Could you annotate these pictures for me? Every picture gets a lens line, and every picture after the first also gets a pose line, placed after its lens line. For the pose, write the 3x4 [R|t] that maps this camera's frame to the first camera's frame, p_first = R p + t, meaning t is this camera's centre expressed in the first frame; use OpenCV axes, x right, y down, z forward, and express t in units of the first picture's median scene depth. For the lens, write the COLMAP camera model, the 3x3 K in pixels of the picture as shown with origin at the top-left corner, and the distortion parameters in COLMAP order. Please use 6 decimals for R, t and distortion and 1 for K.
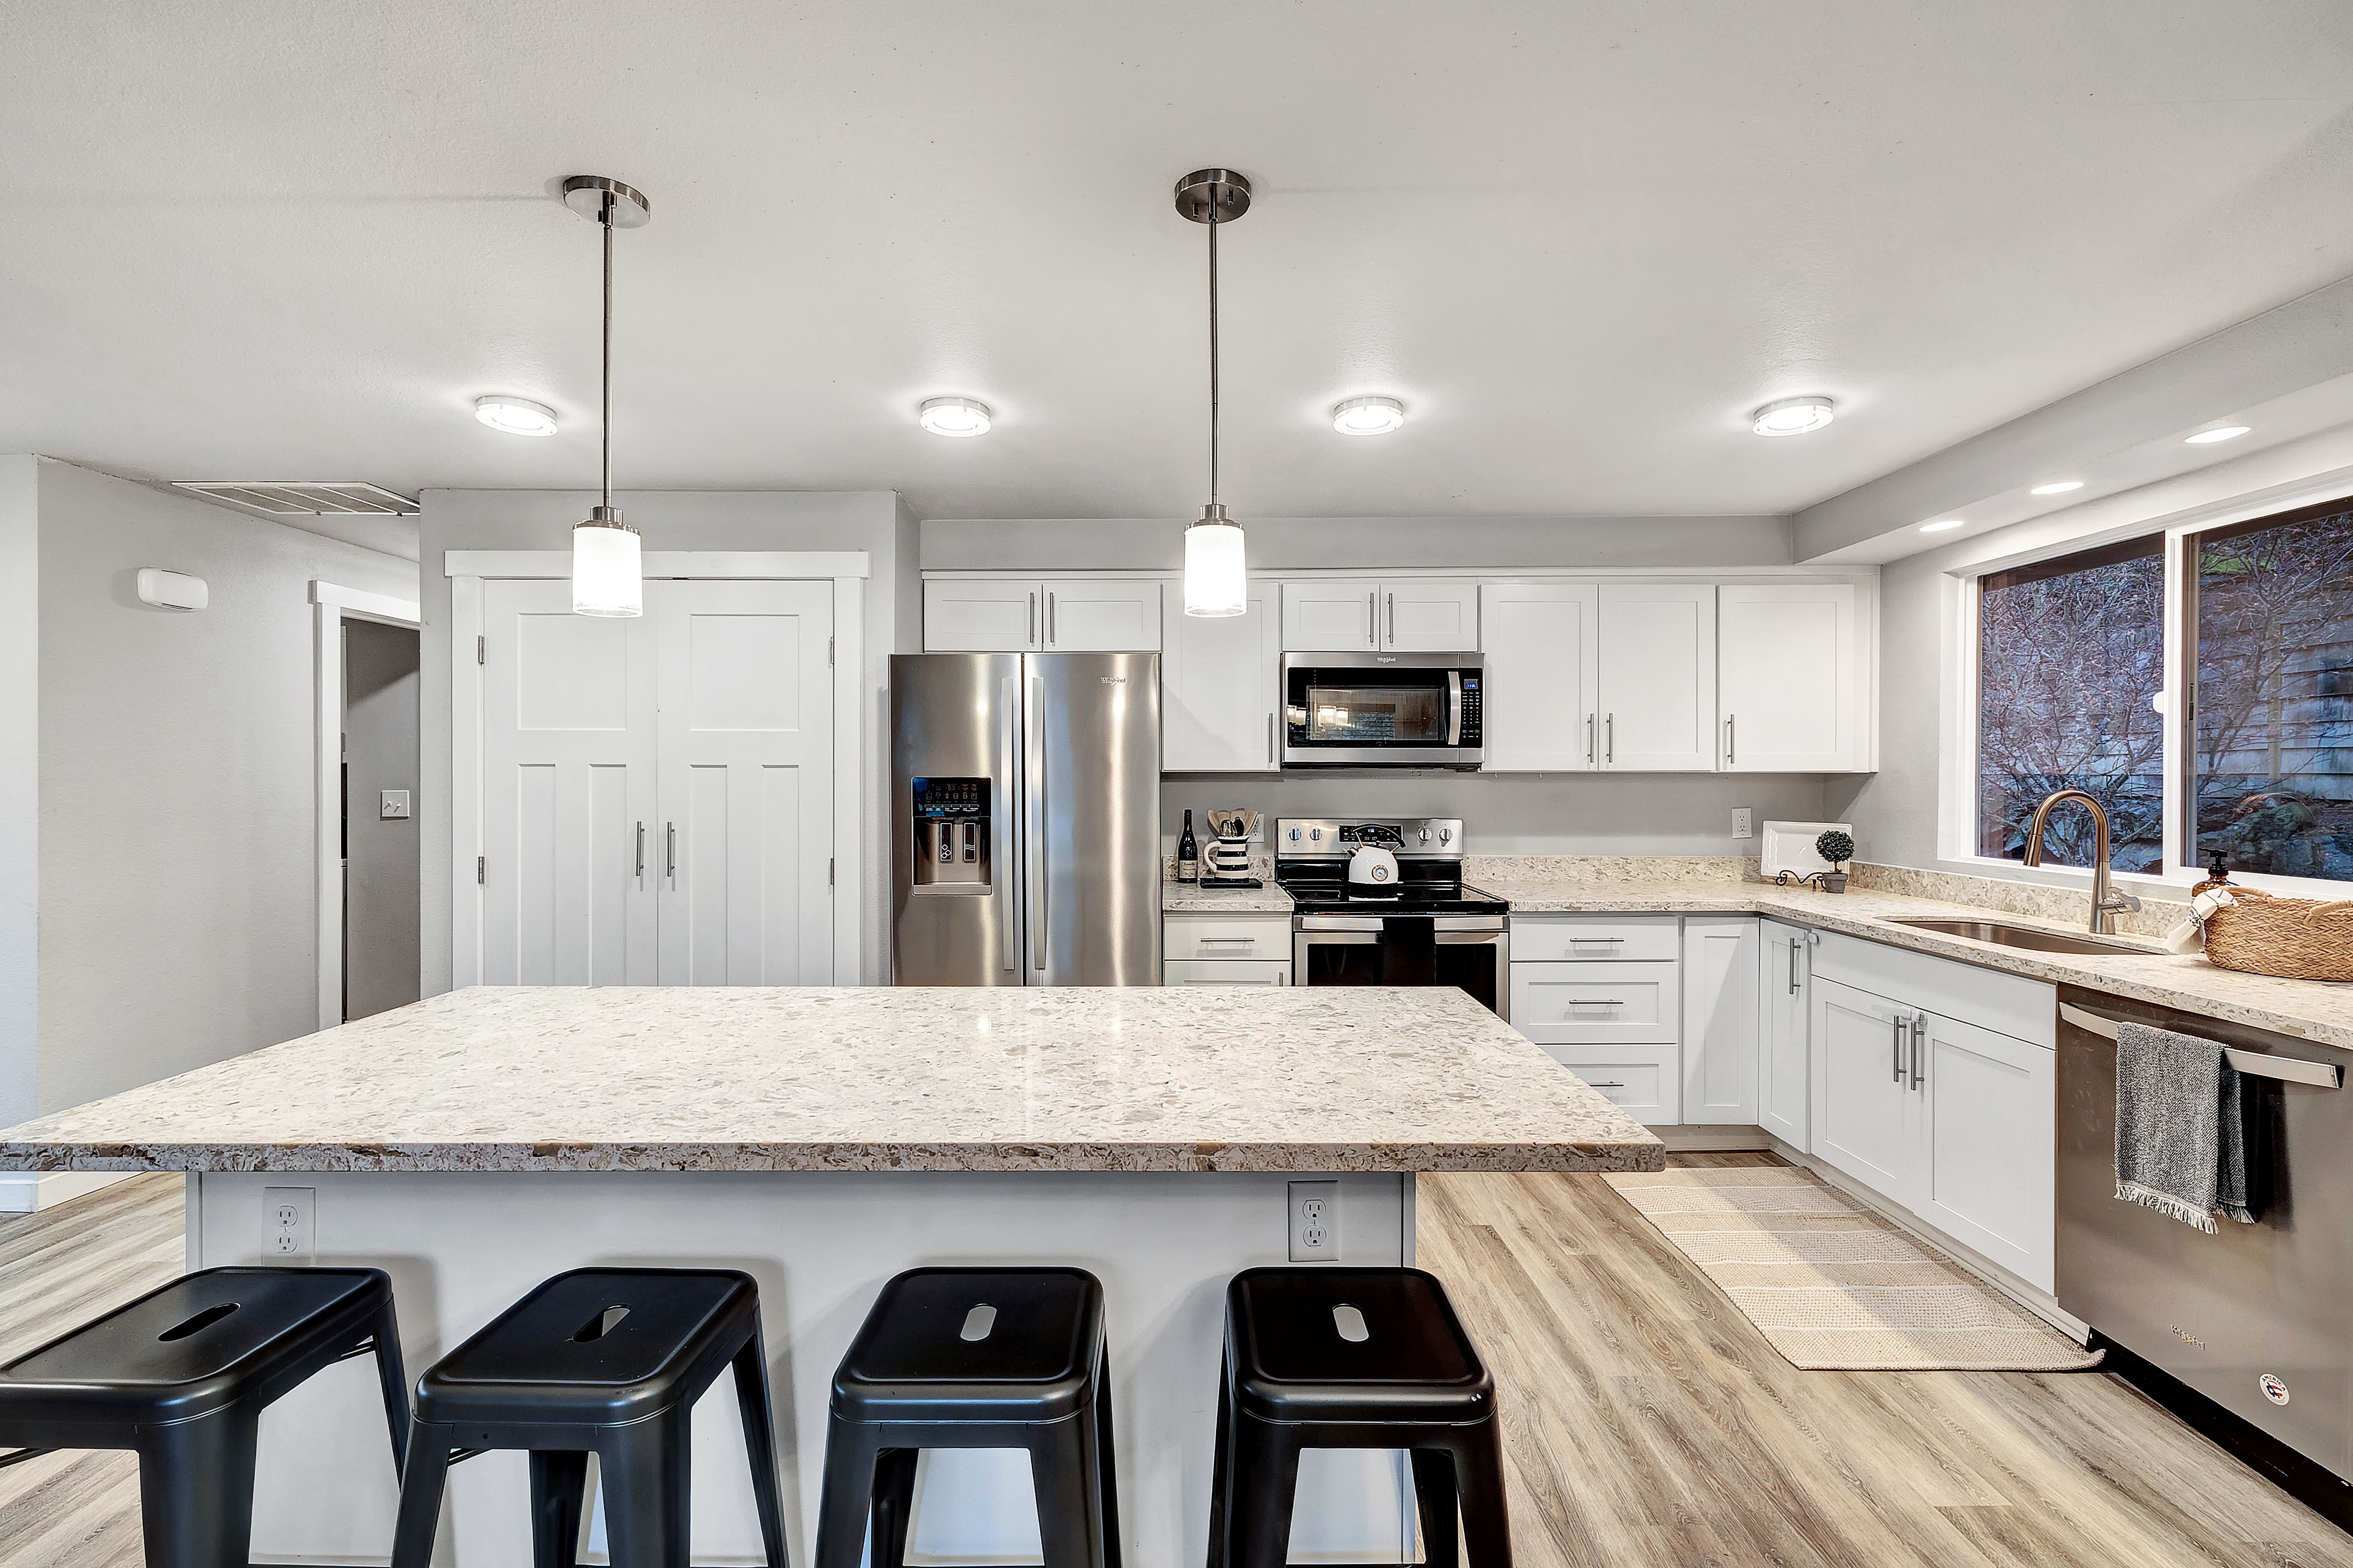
lens RADIAL K [[1045.8, 0, 1176.5], [0, 1045.8, 784.0], [0, 0, 1]] dist [0.000979, 0.000109]
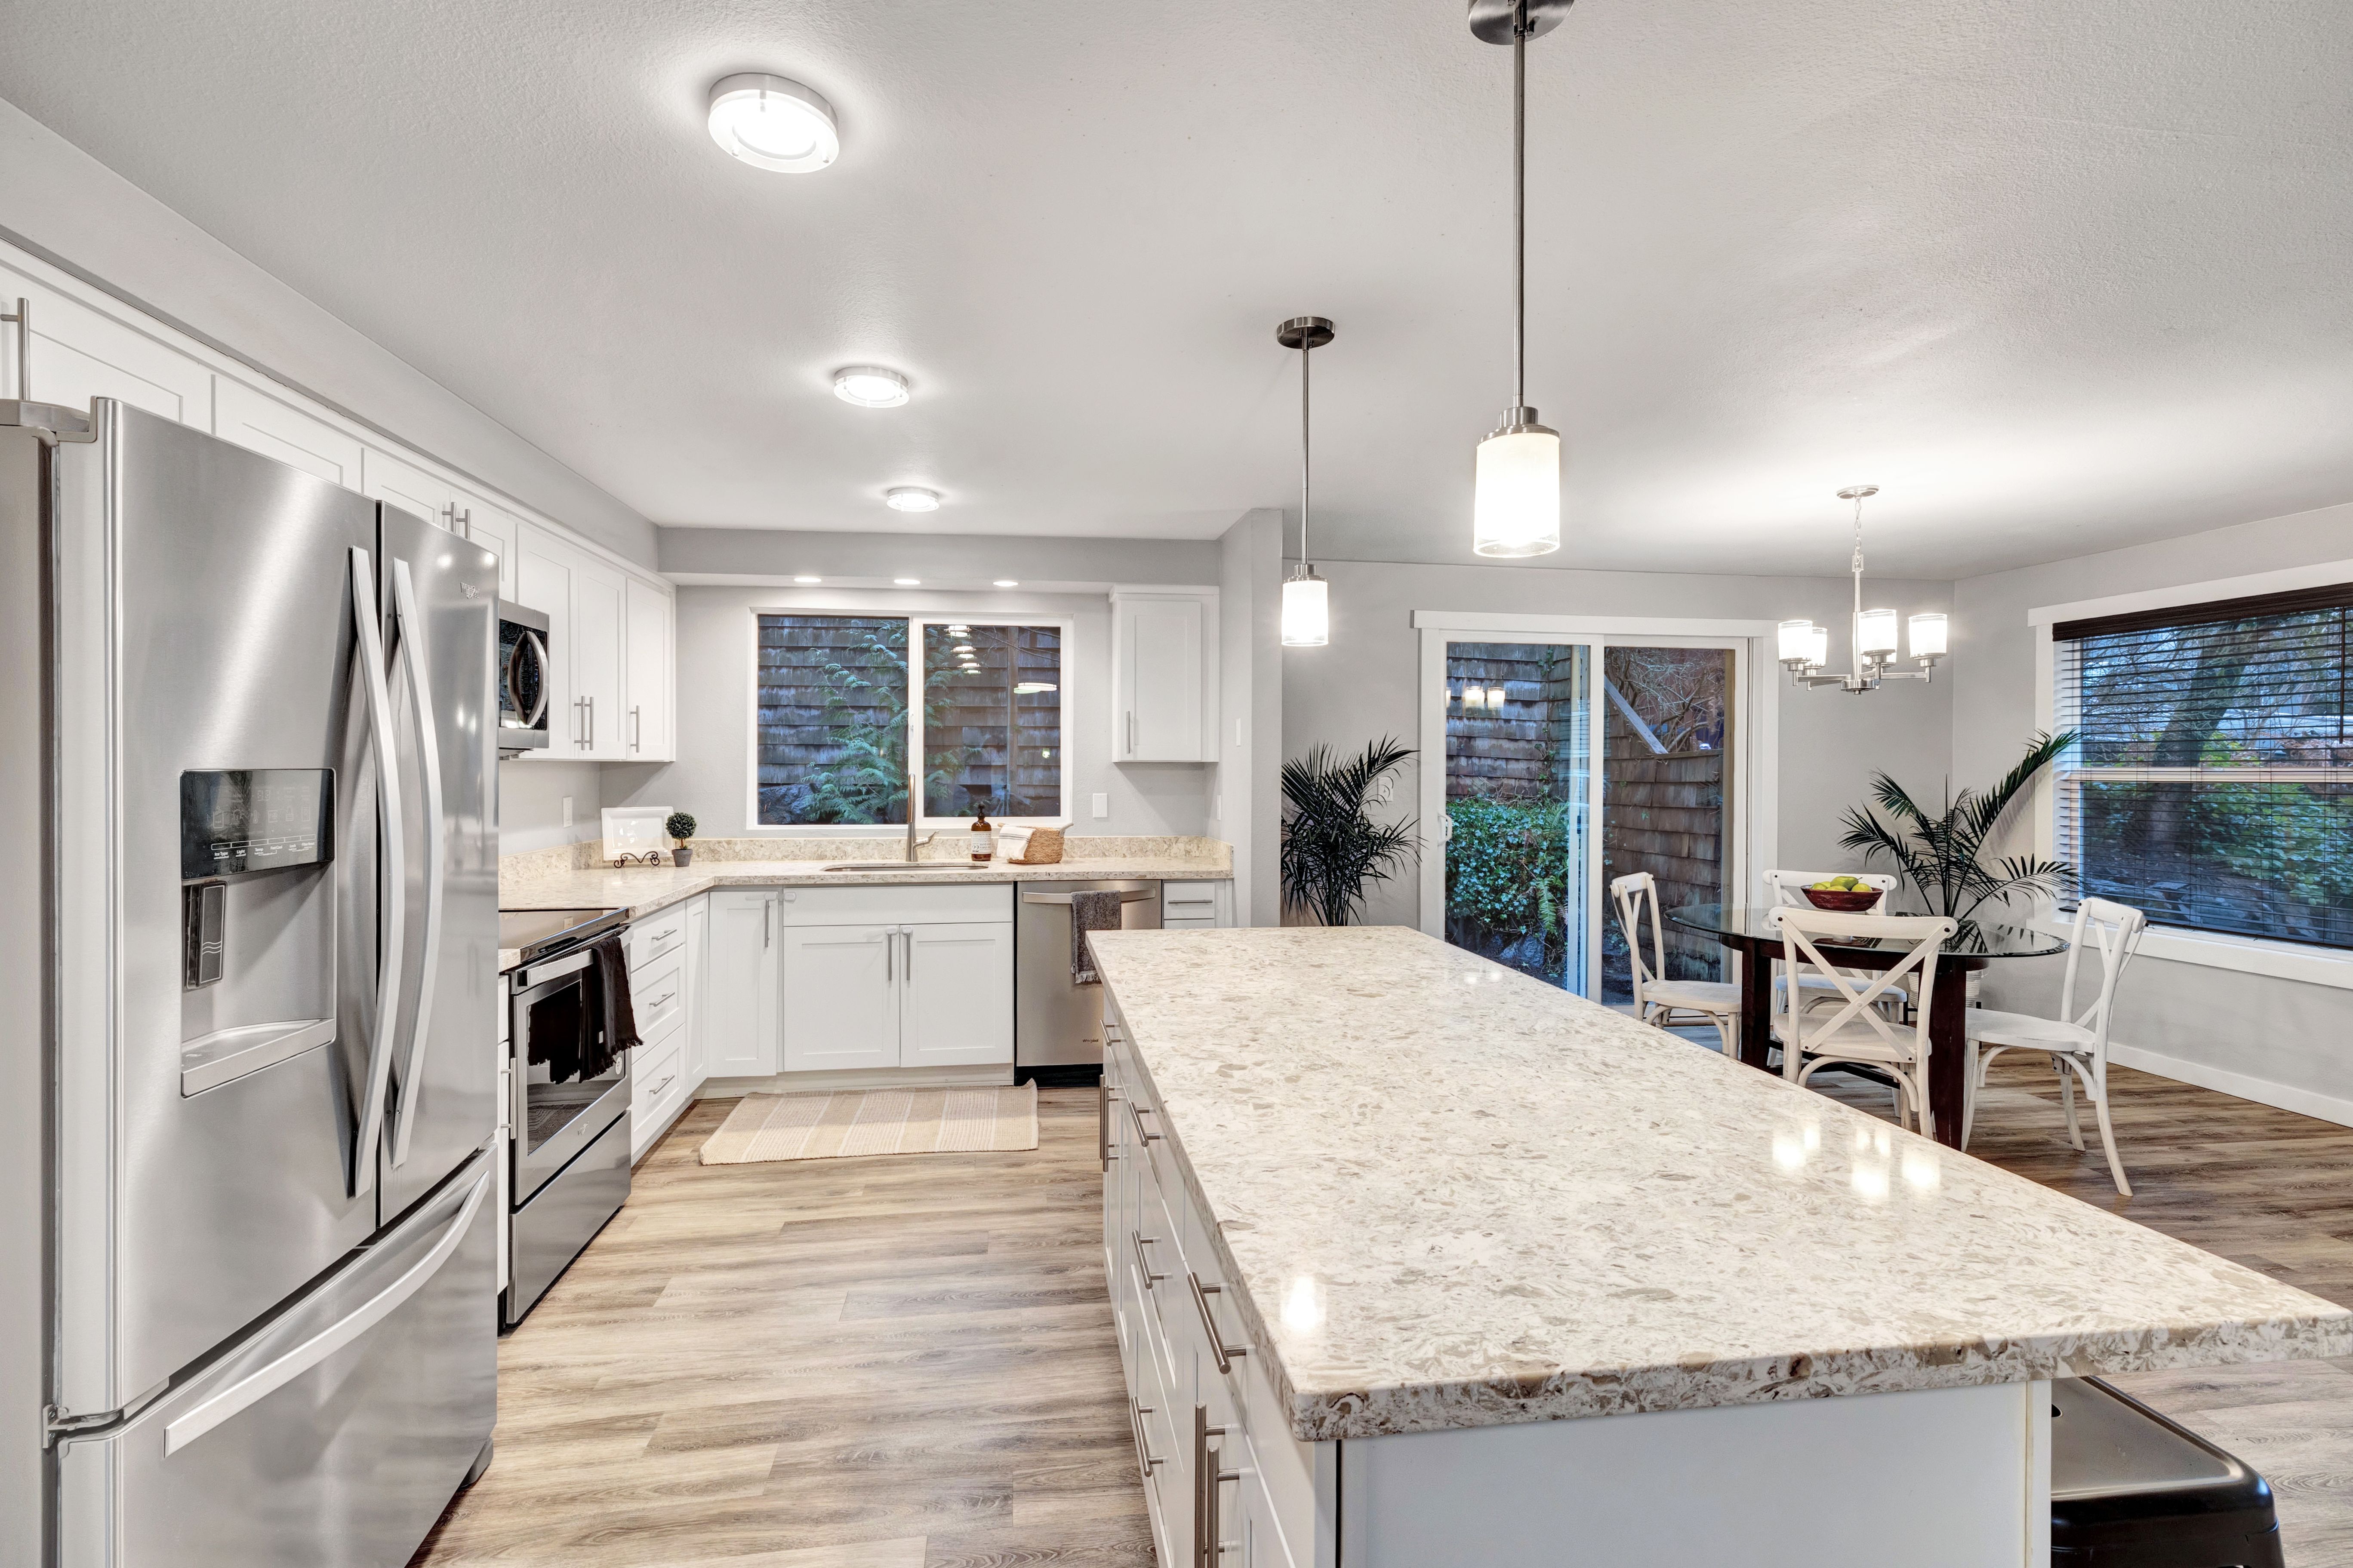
lens RADIAL K [[1045.8, 0, 1176.5], [0, 1045.8, 784.0], [0, 0, 1]] dist [0.000979, 0.000109]
pose [[-0.150058, -0.018750, 0.988499, -0.749856], [0.007473, 0.999770, 0.020099, -0.006787], [-0.988649, 0.010403, -0.149883, 0.810050]]
